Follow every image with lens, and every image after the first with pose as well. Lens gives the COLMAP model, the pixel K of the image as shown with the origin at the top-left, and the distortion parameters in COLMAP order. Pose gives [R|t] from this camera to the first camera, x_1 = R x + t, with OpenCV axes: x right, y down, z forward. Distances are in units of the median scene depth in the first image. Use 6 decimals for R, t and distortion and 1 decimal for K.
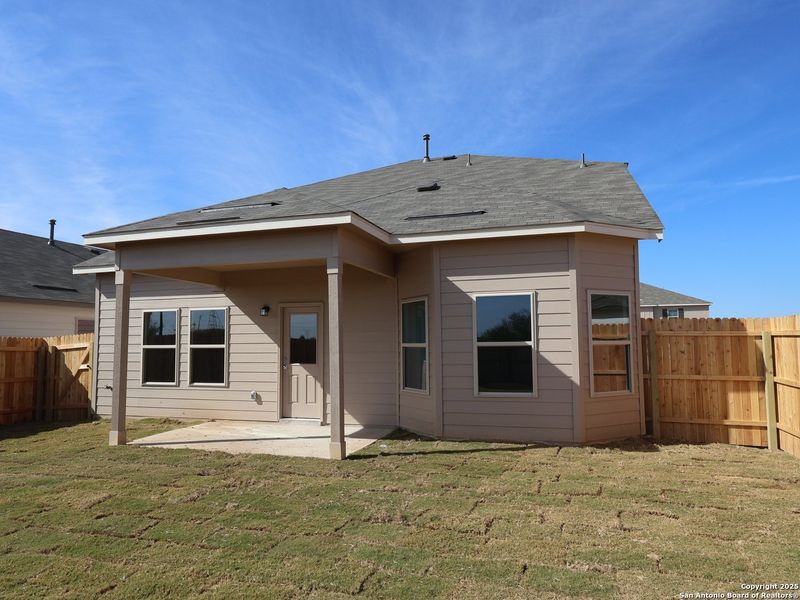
lens RADIAL K [[514.9, 0, 400.0], [0, 514.9, 300.0], [0, 0, 1]] dist [-0.001817, -0.000300]
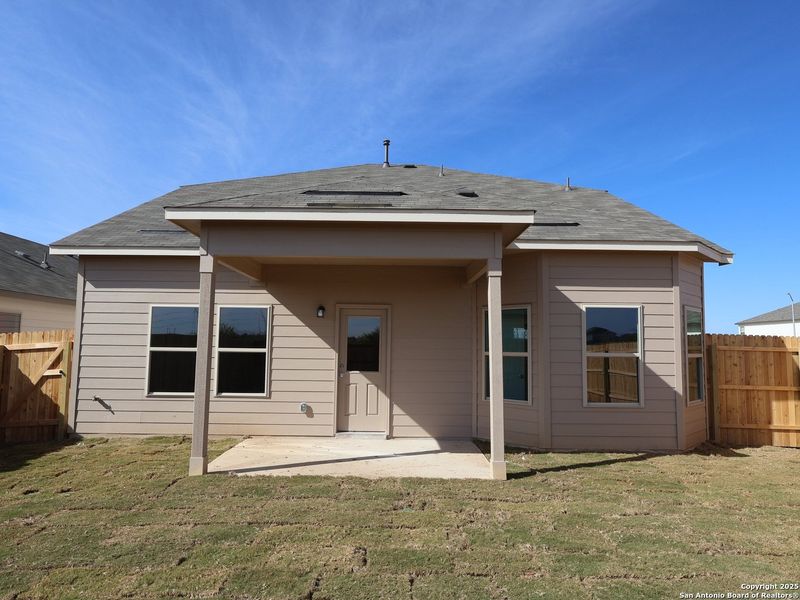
lens RADIAL K [[501.6, 0, 400.0], [0, 501.6, 300.0], [0, 0, 1]] dist [0.003069, 0.000986]
pose [[0.956701, 0.048817, 0.286951, -0.431206], [-0.045162, 0.998792, -0.019348, 0.012994], [-0.287549, 0.005551, 0.957750, 0.145835]]
